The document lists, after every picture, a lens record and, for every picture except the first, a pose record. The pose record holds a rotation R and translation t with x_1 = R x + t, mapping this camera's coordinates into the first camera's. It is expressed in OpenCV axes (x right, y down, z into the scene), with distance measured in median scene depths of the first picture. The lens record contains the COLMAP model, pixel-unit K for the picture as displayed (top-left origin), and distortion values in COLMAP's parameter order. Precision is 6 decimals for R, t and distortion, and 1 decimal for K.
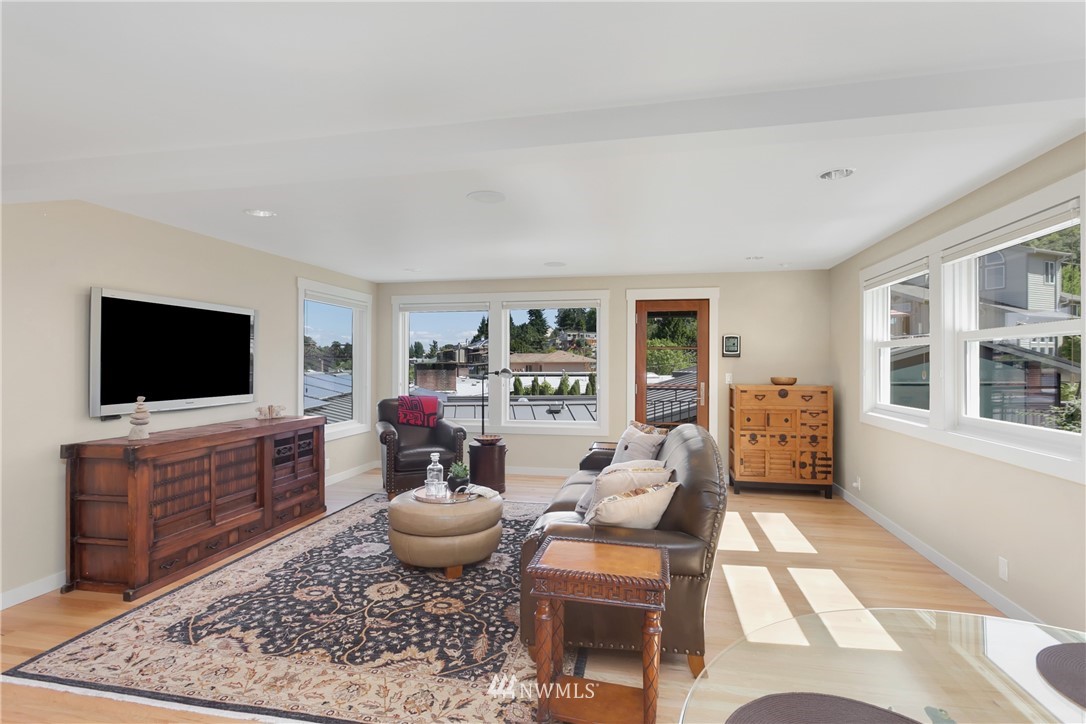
lens RADIAL K [[527.4, 0, 543.0], [0, 527.4, 362.0], [0, 0, 1]] dist [0.003147, 0.000516]
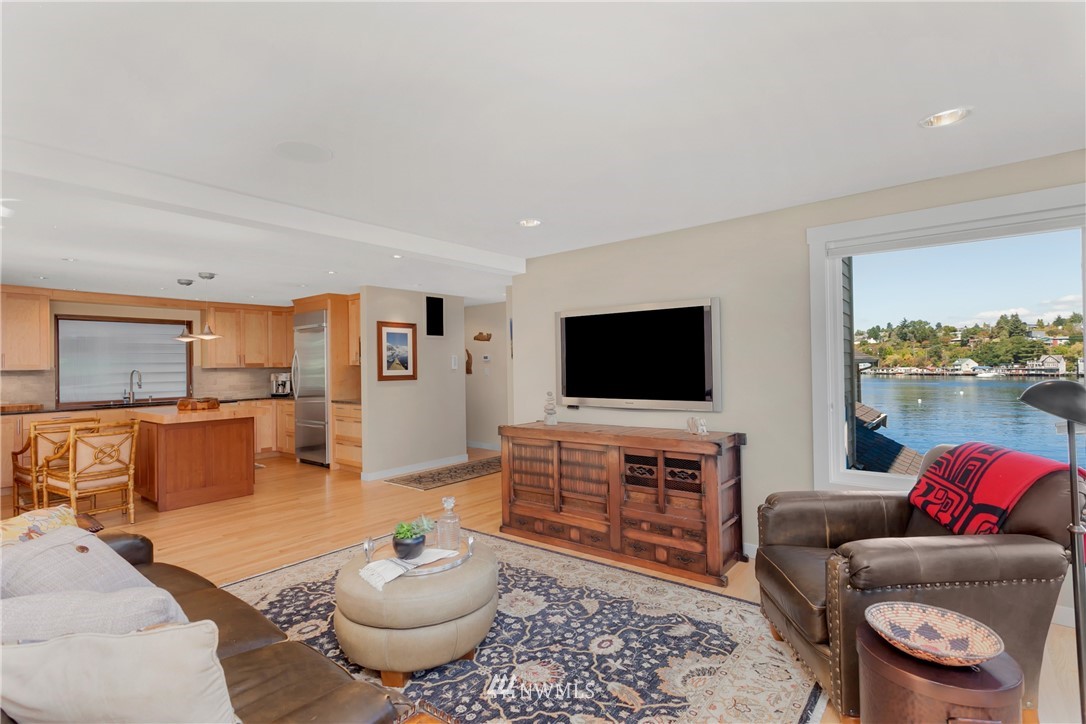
lens RADIAL K [[517.6, 0, 543.0], [0, 517.6, 362.0], [0, 0, 1]] dist [0.002789, 0.000953]
pose [[-0.451820, -0.000236, -0.892109, 0.327313], [0.017524, 0.999805, -0.009139, 0.002750], [0.891937, -0.019762, -0.451728, 1.331139]]
